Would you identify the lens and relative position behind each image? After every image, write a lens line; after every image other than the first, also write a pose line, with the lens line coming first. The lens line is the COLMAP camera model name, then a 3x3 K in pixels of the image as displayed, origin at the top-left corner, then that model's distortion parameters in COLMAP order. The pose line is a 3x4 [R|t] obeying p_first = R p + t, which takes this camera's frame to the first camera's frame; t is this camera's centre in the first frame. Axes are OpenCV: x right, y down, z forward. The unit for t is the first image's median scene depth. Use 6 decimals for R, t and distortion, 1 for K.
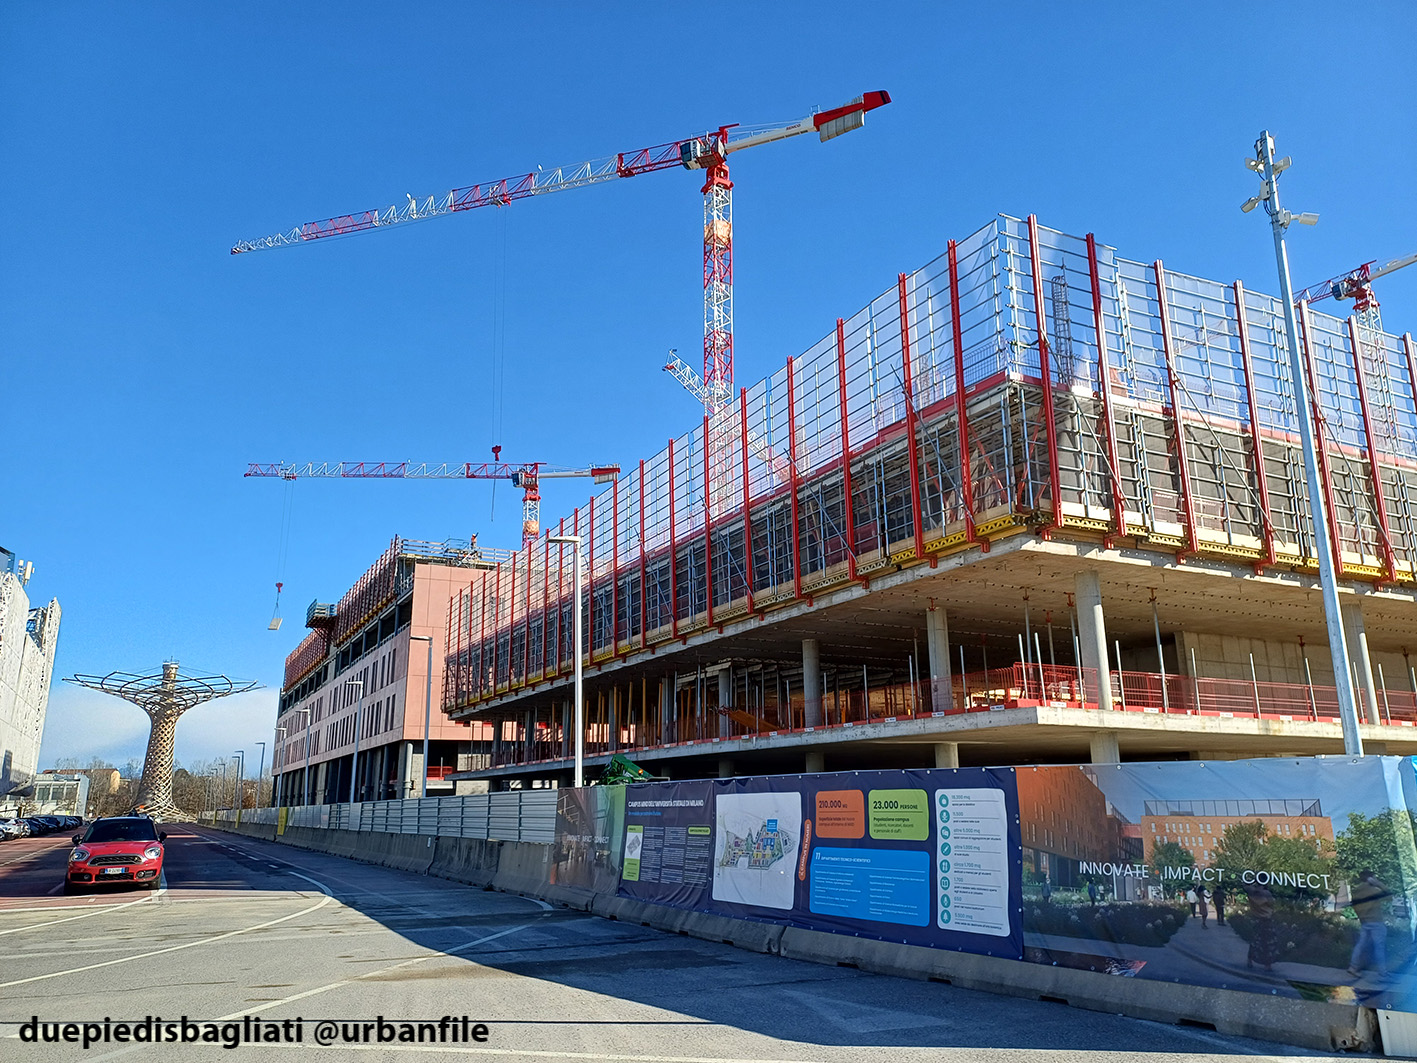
lens RADIAL K [[1062.9, 0, 709.5], [0, 1062.9, 538.3], [0, 0, 1]] dist [0.051065, -0.002567]
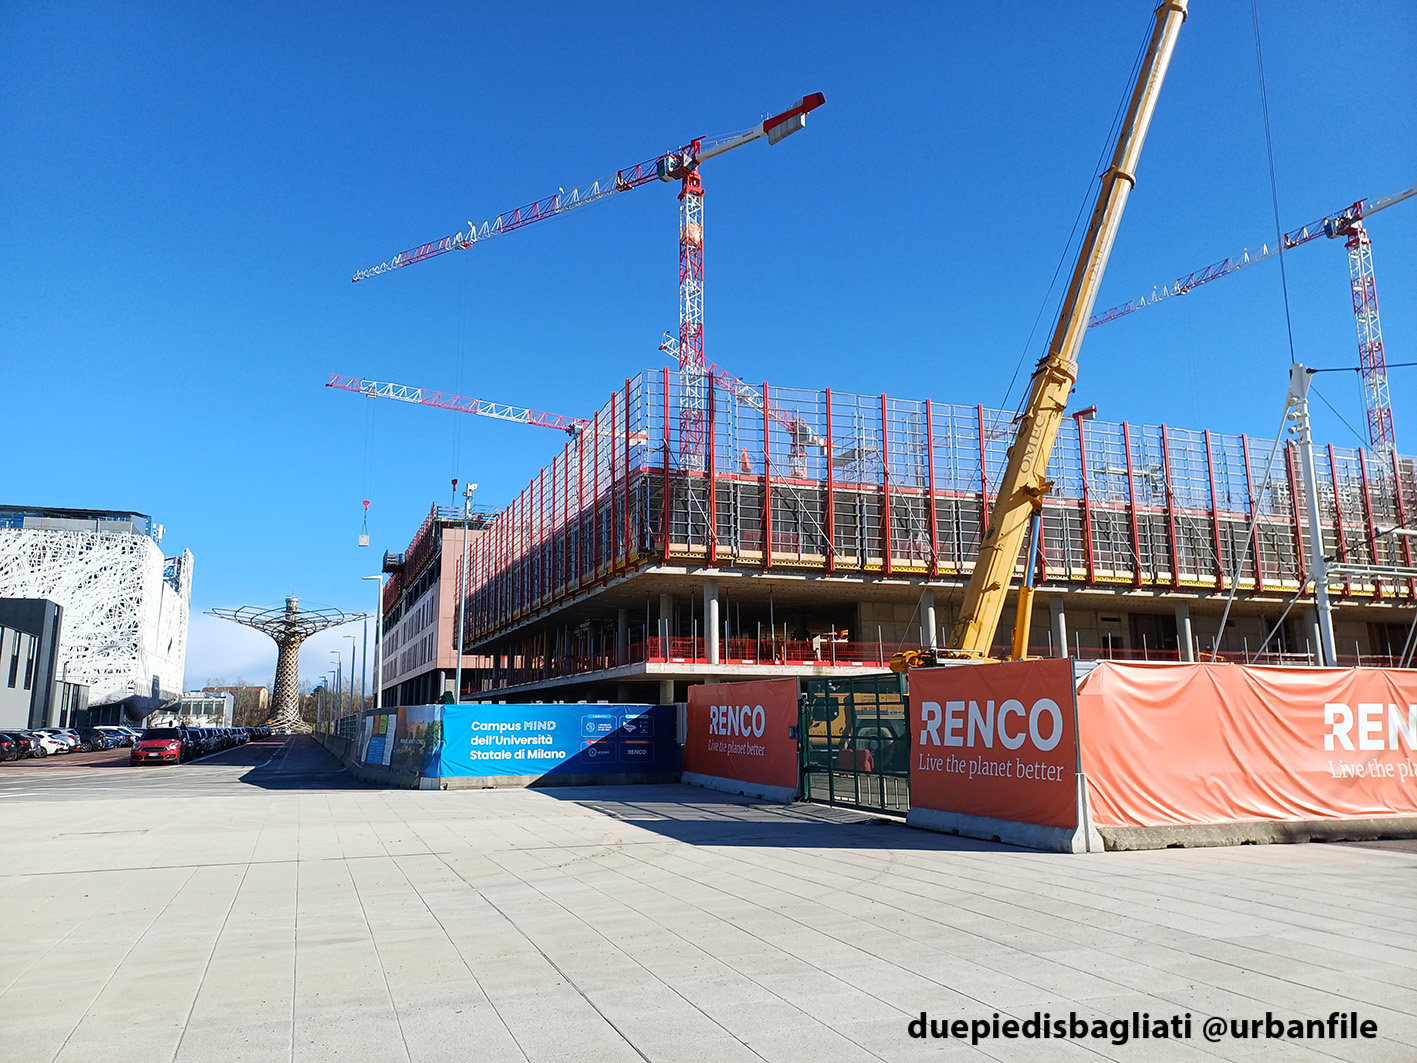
lens RADIAL K [[1054.2, 0, 702.4], [0, 1054.2, 526.2], [0, 0, 1]] dist [0.056016, -0.010938]
pose [[0.993717, -0.021455, -0.109848, 0.143827], [0.028429, 0.997652, 0.062316, -0.042145], [0.108253, -0.065047, 0.991993, -0.169235]]
